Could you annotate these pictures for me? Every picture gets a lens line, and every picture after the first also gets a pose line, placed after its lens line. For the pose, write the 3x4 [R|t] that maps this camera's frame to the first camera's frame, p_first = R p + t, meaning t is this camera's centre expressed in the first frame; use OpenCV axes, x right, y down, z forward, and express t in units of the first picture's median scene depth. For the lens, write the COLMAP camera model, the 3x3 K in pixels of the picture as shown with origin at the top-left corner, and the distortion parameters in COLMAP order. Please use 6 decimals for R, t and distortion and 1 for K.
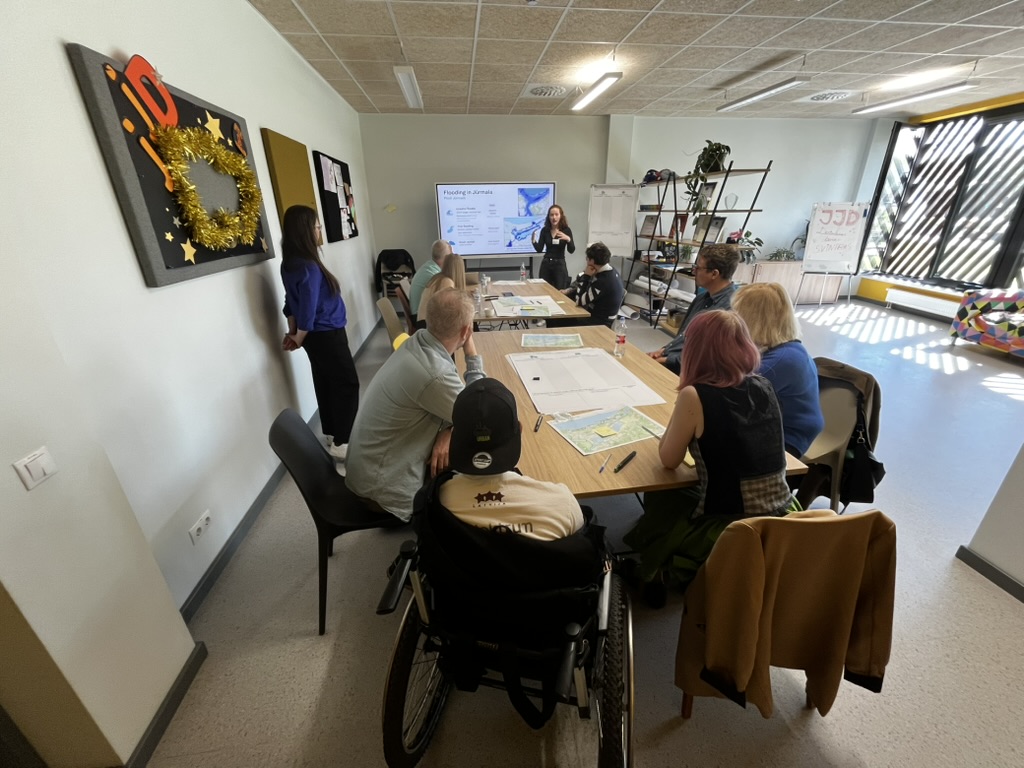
lens RADIAL K [[403.9, 0, 515.5], [0, 403.9, 378.6], [0, 0, 1]] dist [-0.002482, 0.000113]
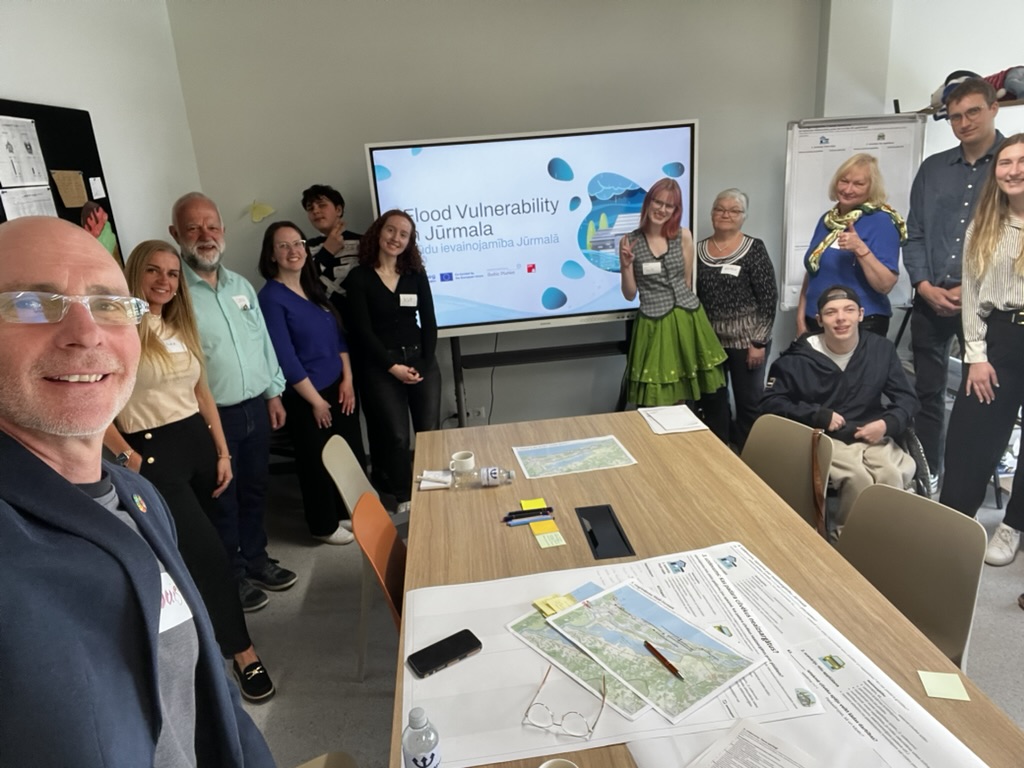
lens RADIAL K [[684.4, 0, 505.4], [0, 684.4, 377.8], [0, 0, 1]] dist [-0.005899, 0.005629]
pose [[0.997114, -0.039046, -0.065114, -0.096560], [0.032681, 0.994834, -0.096110, -0.482852], [0.068530, 0.093705, 0.993239, 0.942403]]
